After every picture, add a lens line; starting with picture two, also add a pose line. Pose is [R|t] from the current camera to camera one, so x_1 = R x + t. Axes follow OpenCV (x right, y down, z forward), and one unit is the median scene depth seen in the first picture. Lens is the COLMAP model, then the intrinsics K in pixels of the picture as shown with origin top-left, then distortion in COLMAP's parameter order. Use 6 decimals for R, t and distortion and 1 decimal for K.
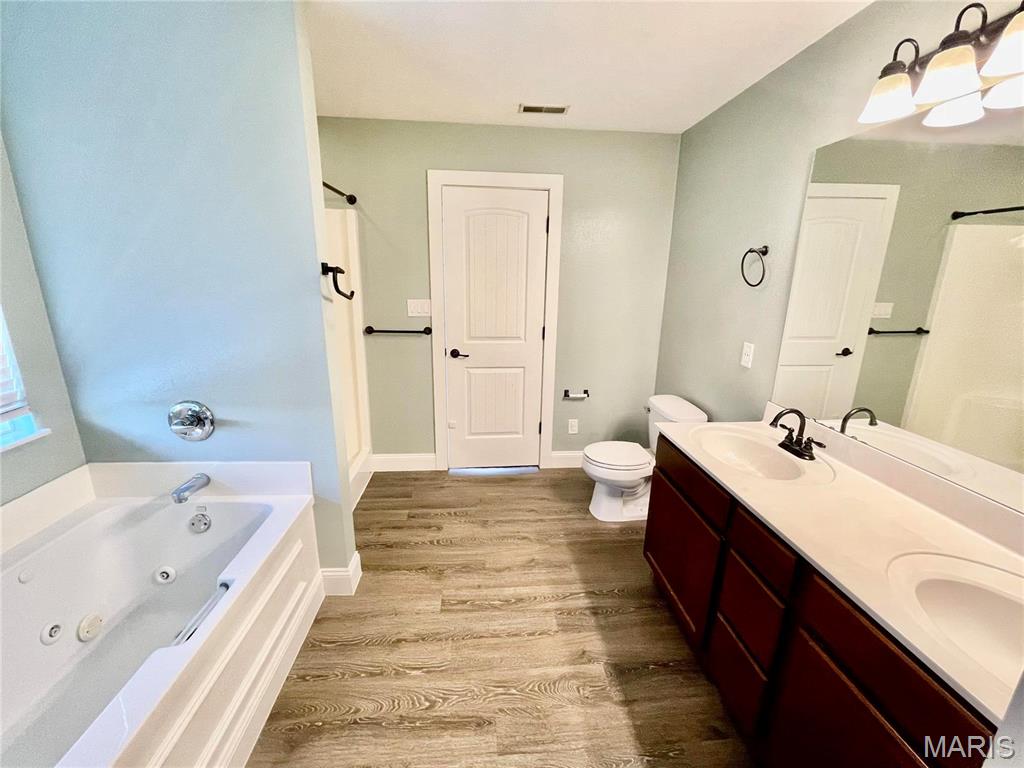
lens RADIAL K [[415.9, 0, 507.1], [0, 415.9, 381.7], [0, 0, 1]] dist [-0.001021, -0.000635]
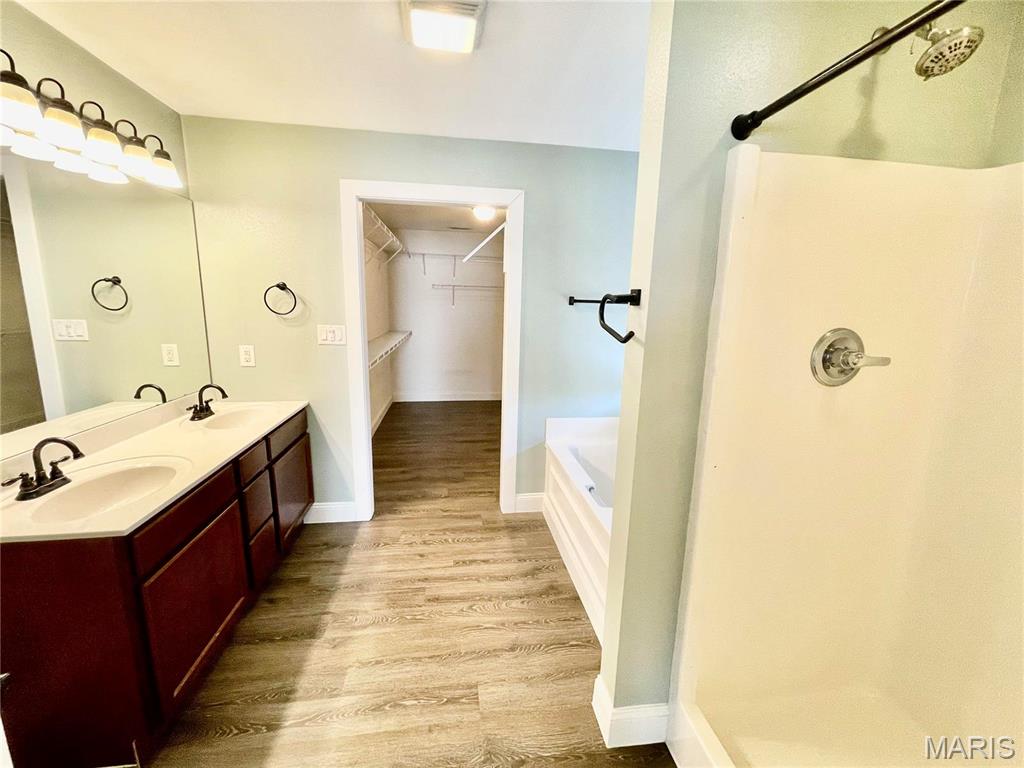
lens RADIAL K [[415.9, 0, 511.8], [0, 415.9, 379.4], [0, 0, 1]] dist [-0.001021, -0.000635]
pose [[-0.996134, -0.029328, -0.082805, -0.154209], [-0.061698, 0.904568, 0.421842, -0.424485], [0.062531, 0.425320, -0.902880, 1.656552]]
